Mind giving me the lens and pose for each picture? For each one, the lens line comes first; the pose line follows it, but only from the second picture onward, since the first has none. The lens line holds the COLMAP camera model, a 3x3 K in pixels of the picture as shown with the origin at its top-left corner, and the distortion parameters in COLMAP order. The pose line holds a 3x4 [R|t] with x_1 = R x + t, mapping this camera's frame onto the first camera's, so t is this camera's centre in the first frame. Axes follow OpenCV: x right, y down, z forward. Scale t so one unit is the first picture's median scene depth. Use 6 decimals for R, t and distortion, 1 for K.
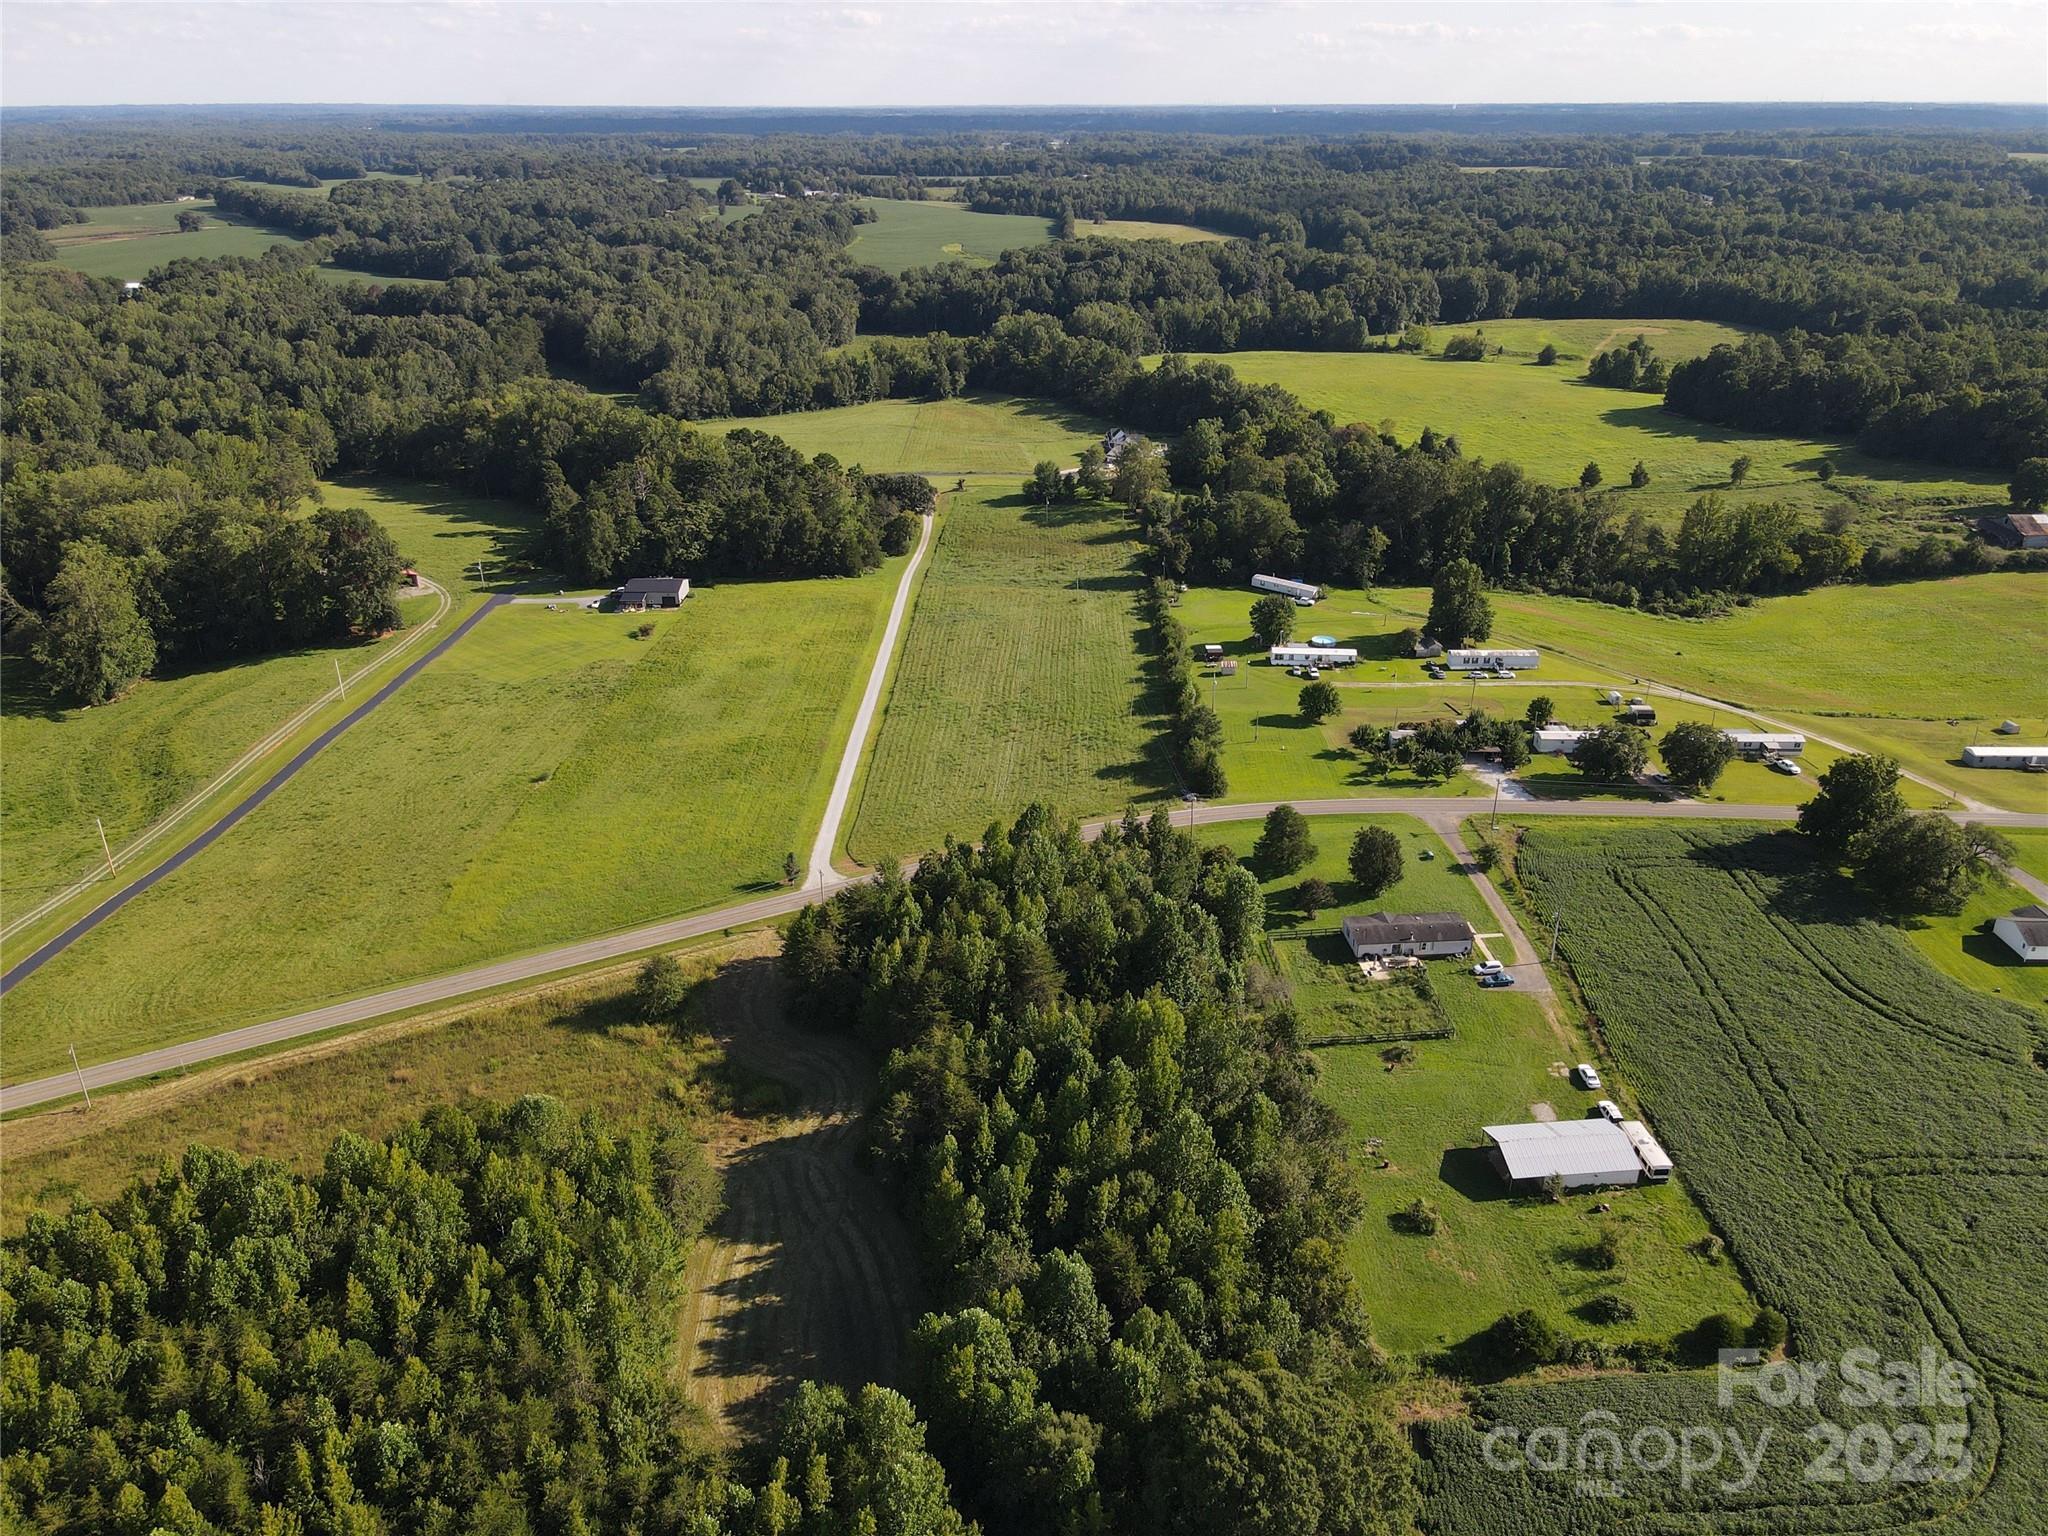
lens RADIAL K [[1502.9, 0, 1024.0], [0, 1502.9, 768.0], [0, 0, 1]] dist [0.003644, 0.022227]
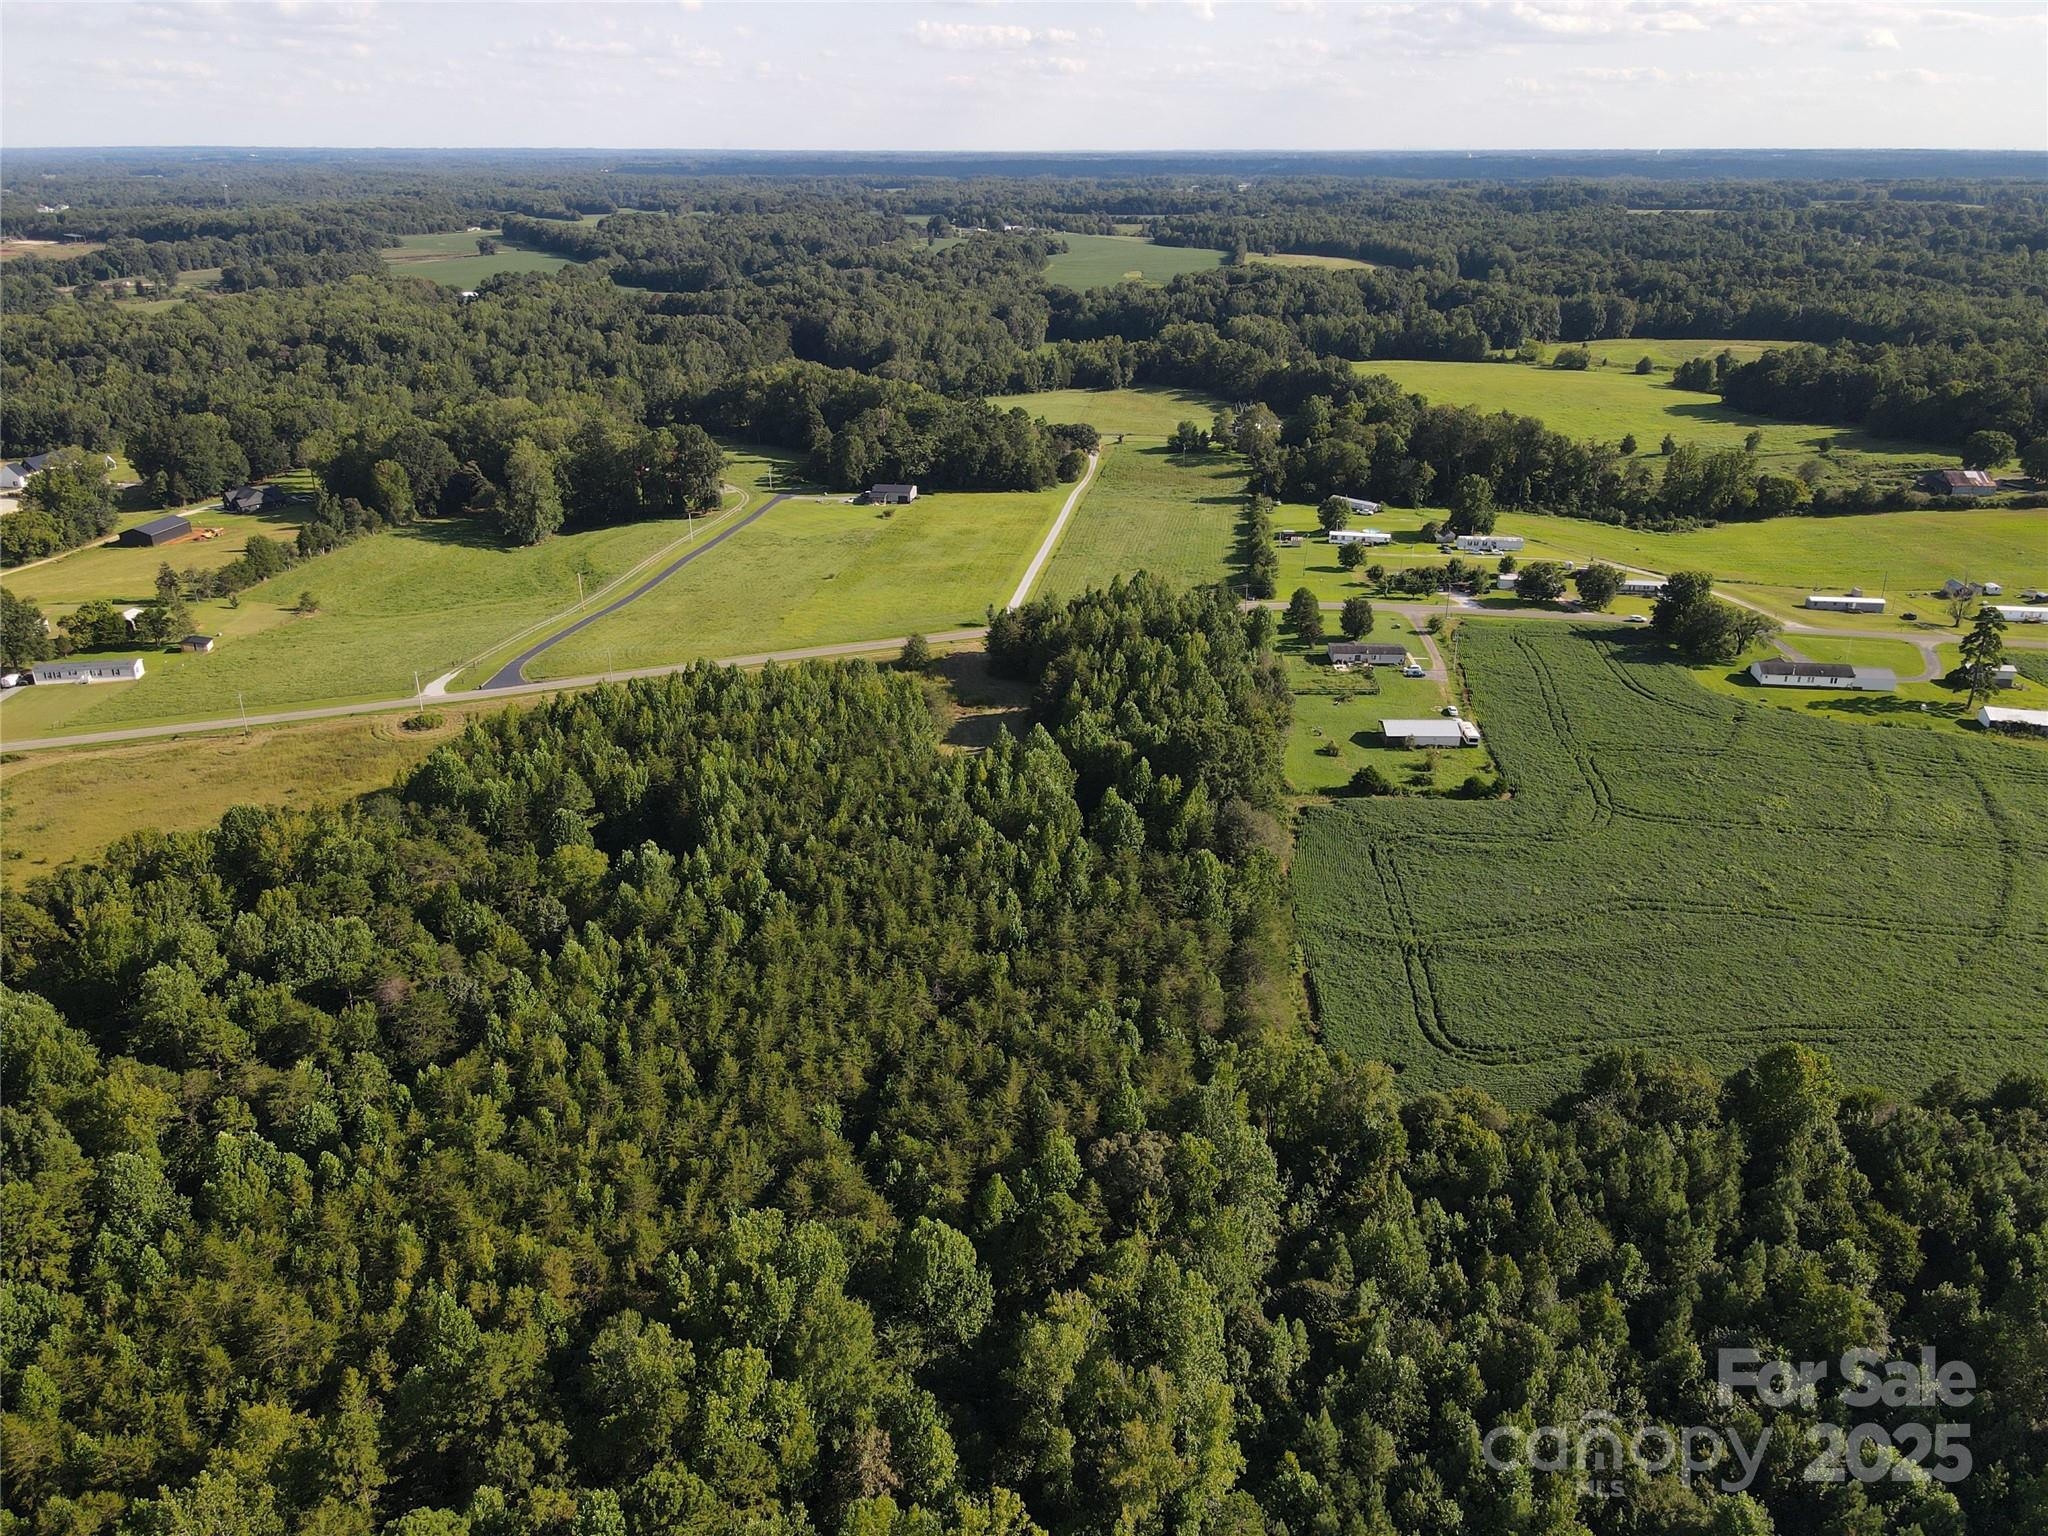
lens RADIAL K [[1502.9, 0, 1024.0], [0, 1502.9, 768.0], [0, 0, 1]] dist [0.003644, 0.022227]
pose [[0.992730, 0.048625, -0.110107, 0.023165], [-0.051373, 0.998431, -0.022261, 0.092730], [0.108851, 0.027756, 0.993670, -0.208342]]
